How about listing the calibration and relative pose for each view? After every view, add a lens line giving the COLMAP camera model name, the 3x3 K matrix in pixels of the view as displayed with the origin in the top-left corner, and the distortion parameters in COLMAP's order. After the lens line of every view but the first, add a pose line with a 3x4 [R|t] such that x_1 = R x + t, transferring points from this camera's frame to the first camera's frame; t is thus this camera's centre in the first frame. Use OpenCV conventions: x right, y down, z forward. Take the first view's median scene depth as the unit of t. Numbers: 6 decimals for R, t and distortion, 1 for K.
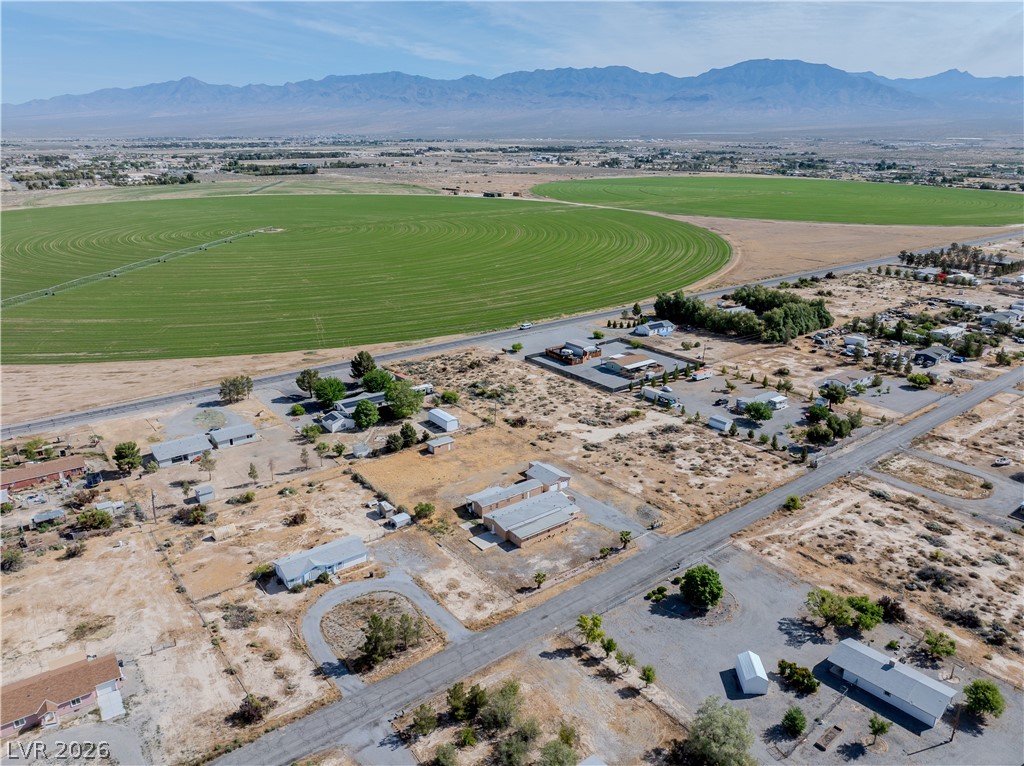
lens RADIAL K [[726.4, 0, 508.9], [0, 726.4, 381.9], [0, 0, 1]] dist [-0.034203, 0.000336]
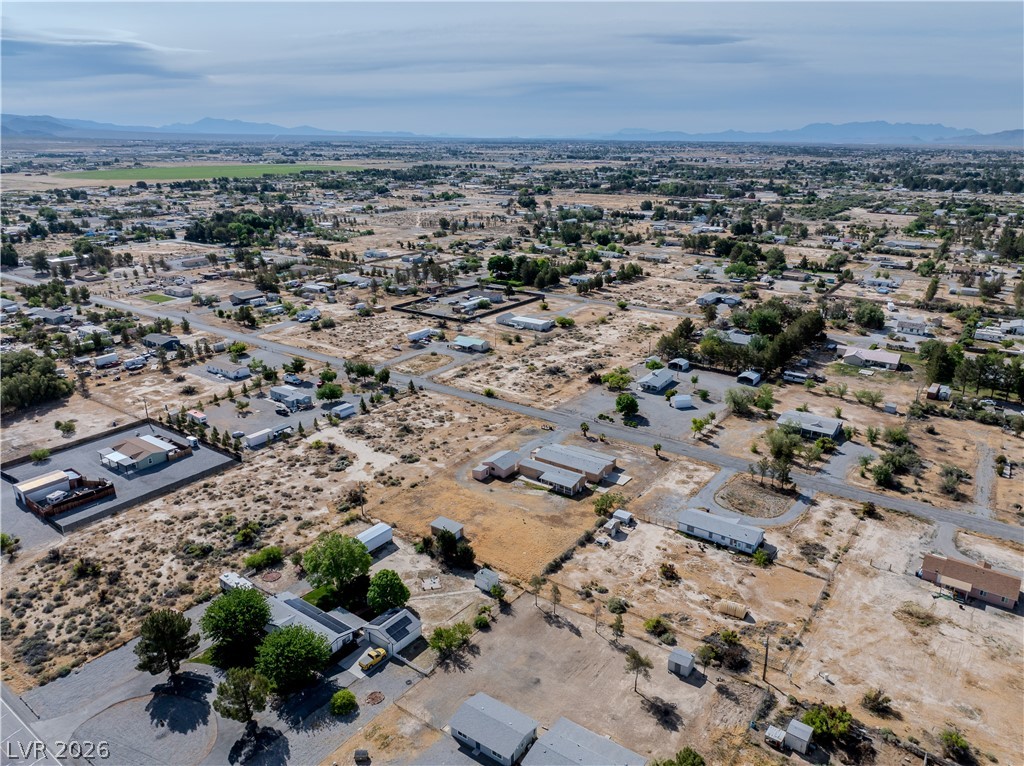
lens RADIAL K [[726.4, 0, 510.9], [0, 726.4, 381.8], [0, 0, 1]] dist [-0.034203, 0.000336]
pose [[-0.281165, -0.314404, 0.906695, -0.819153], [0.312097, 0.863492, 0.396204, -0.364394], [-0.907492, 0.394376, -0.144659, 1.010822]]
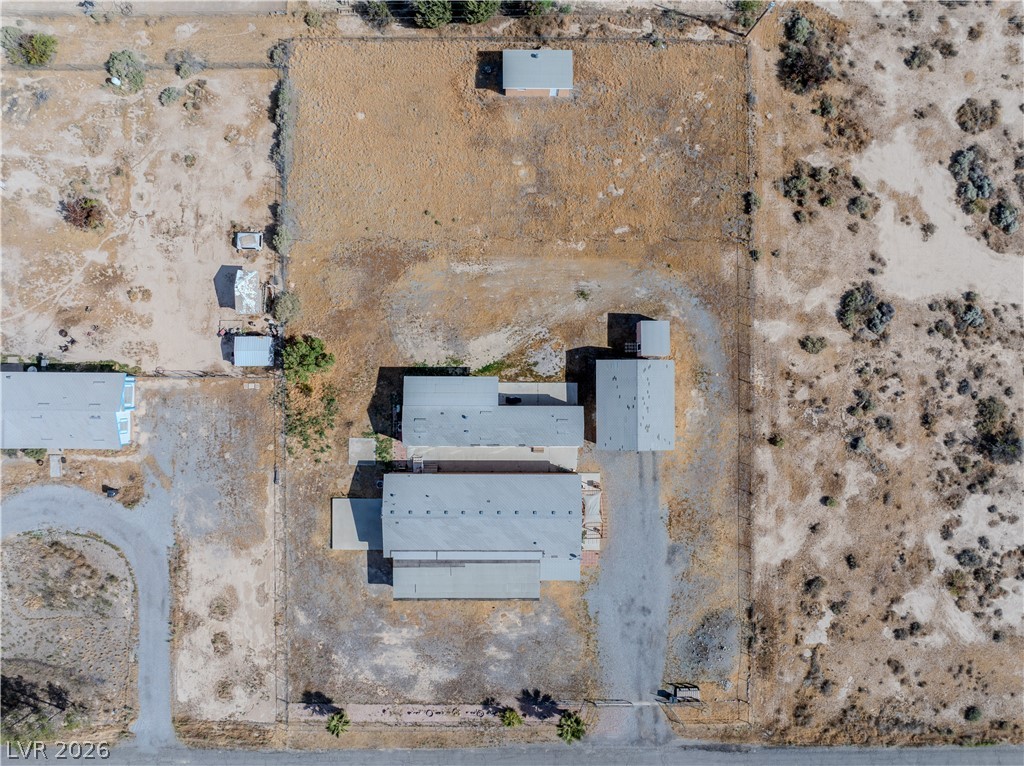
lens RADIAL K [[726.4, 0, 512.5], [0, 726.4, 382.9], [0, 0, 1]] dist [-0.034203, 0.000336]
pose [[0.790810, 0.612046, -0.004335, -0.004506], [-0.201387, 0.266883, 0.942452, -0.224291], [0.577982, -0.744428, 0.334312, 0.767926]]
